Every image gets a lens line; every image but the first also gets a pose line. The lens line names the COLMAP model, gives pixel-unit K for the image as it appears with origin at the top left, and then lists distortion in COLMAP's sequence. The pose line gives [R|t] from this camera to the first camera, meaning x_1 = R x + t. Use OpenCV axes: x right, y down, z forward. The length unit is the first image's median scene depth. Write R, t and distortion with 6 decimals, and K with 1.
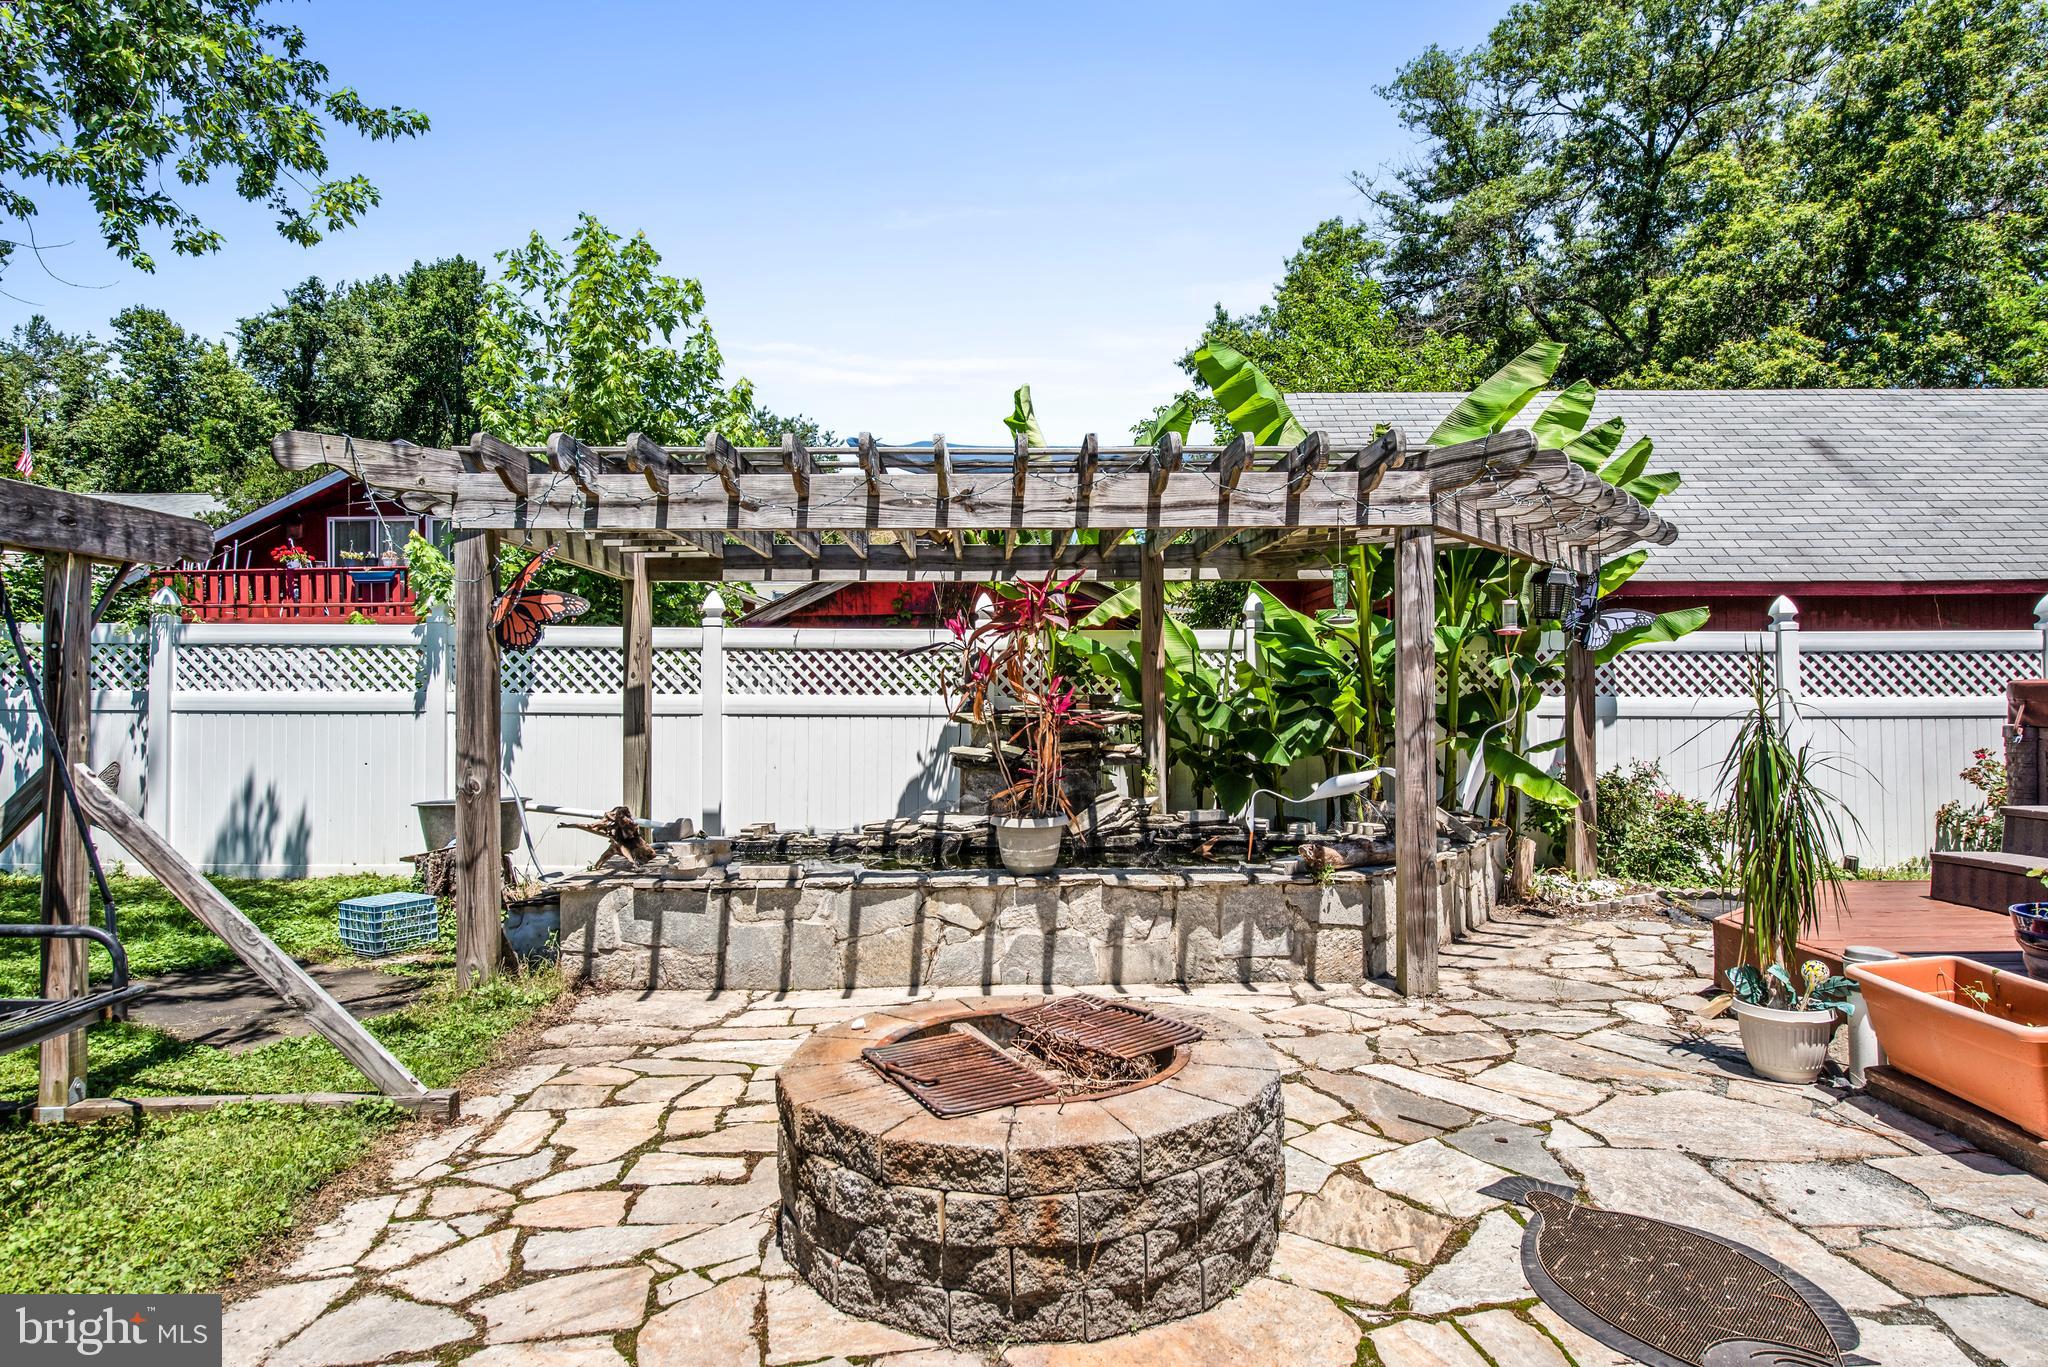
lens RADIAL K [[1209.6, 0, 1024.0], [0, 1209.6, 683.5], [0, 0, 1]] dist [-0.004748, -0.003043]
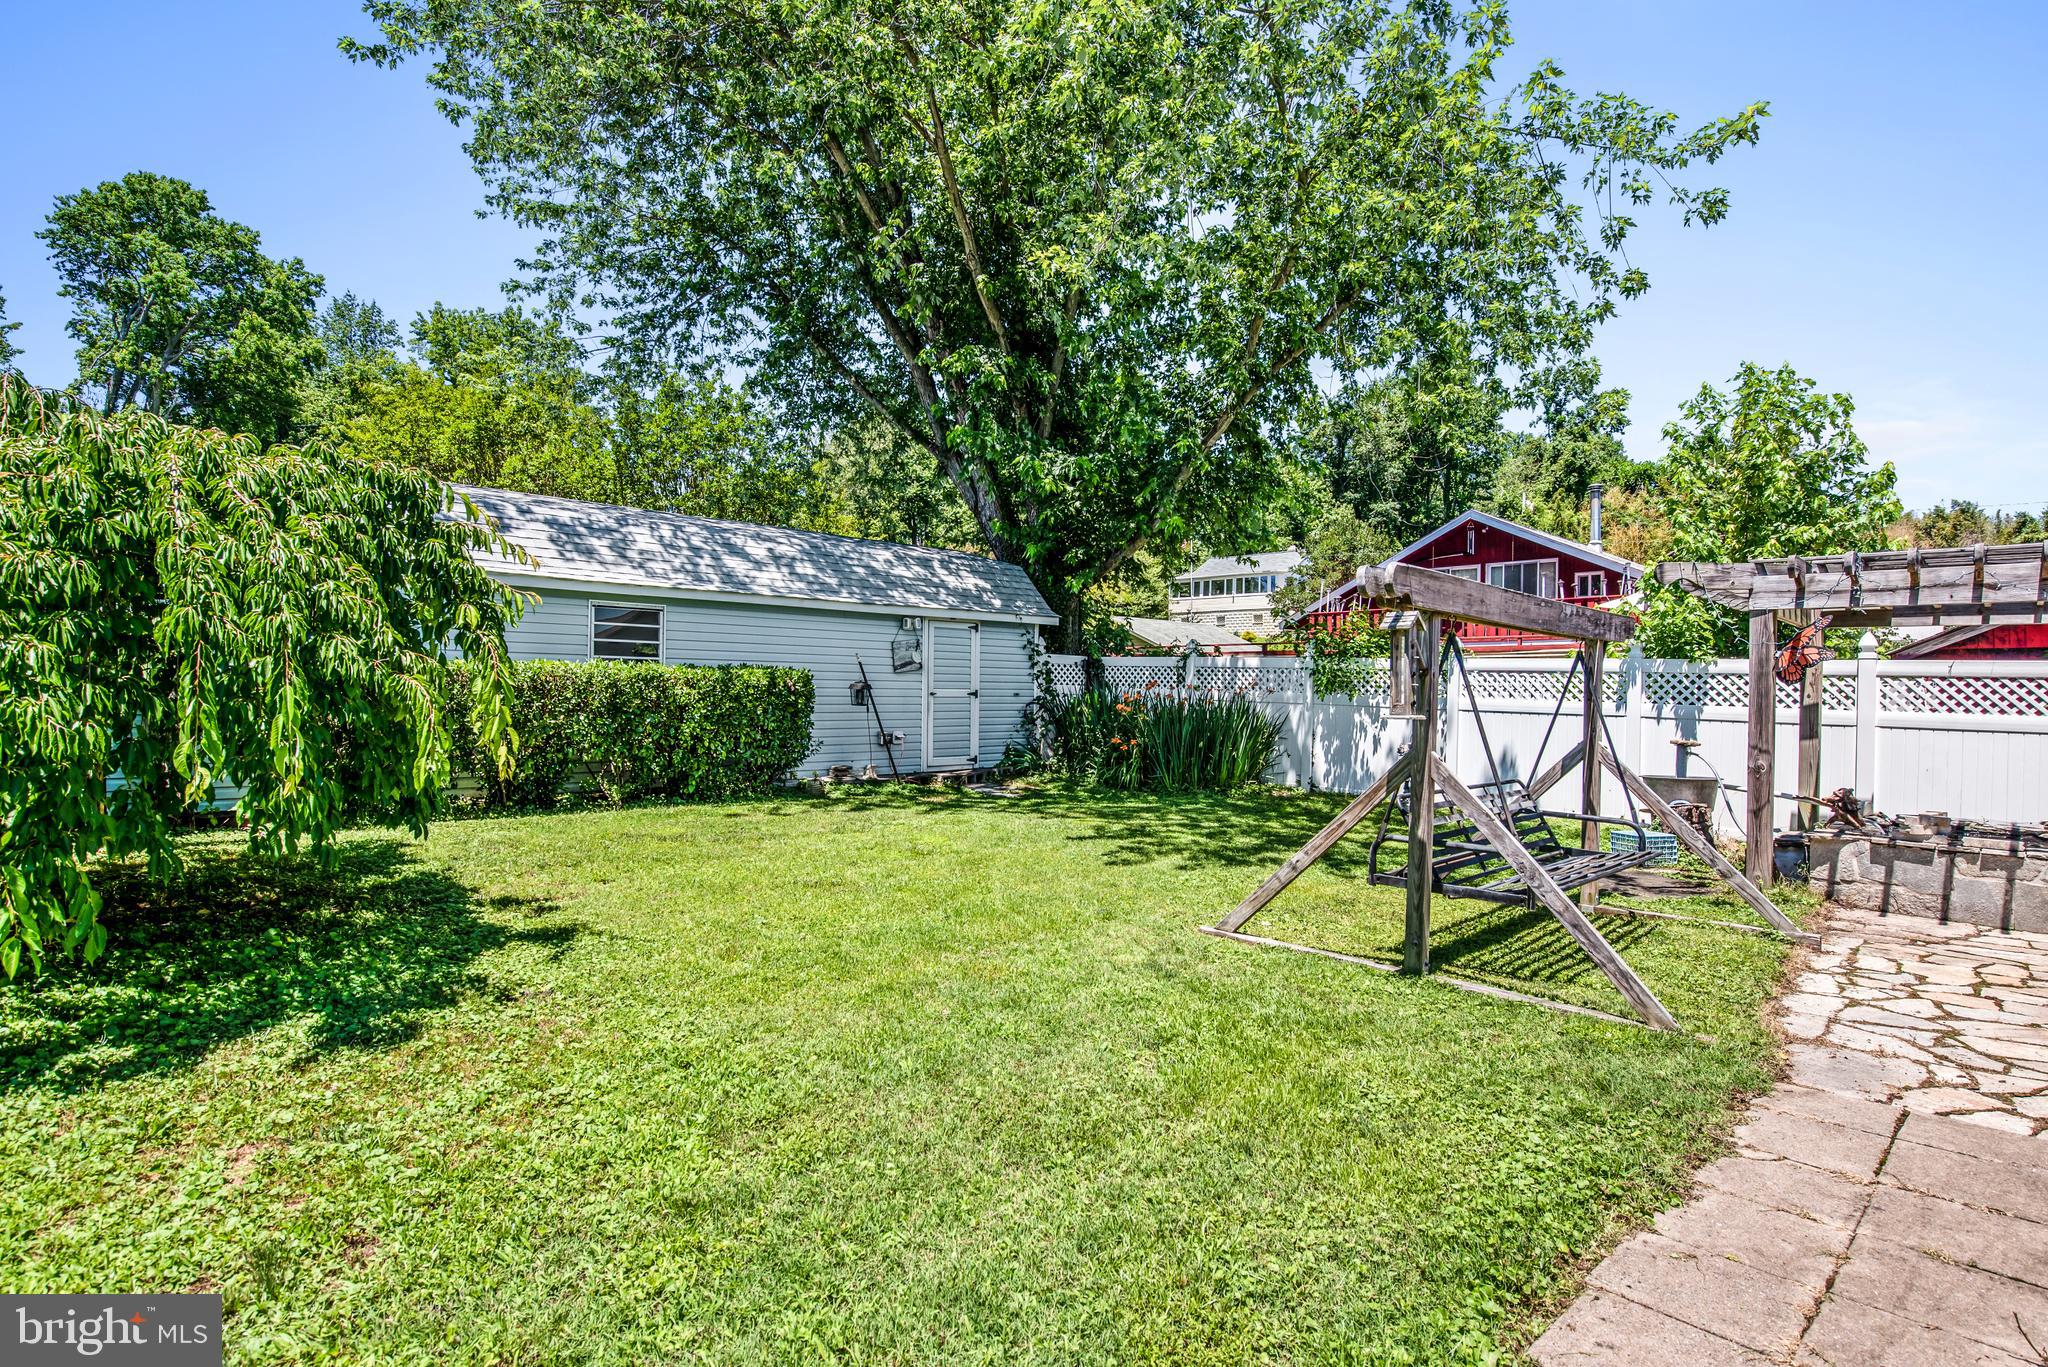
lens RADIAL K [[1006.4, 0, 1024.2], [0, 1006.4, 676.8], [0, 0, 1]] dist [-0.001502, -0.008655]
pose [[0.683756, 0.011684, -0.729617, -0.091046], [-0.017875, 0.999840, -0.000740, -0.010957], [0.729492, 0.013548, 0.683855, -0.409047]]
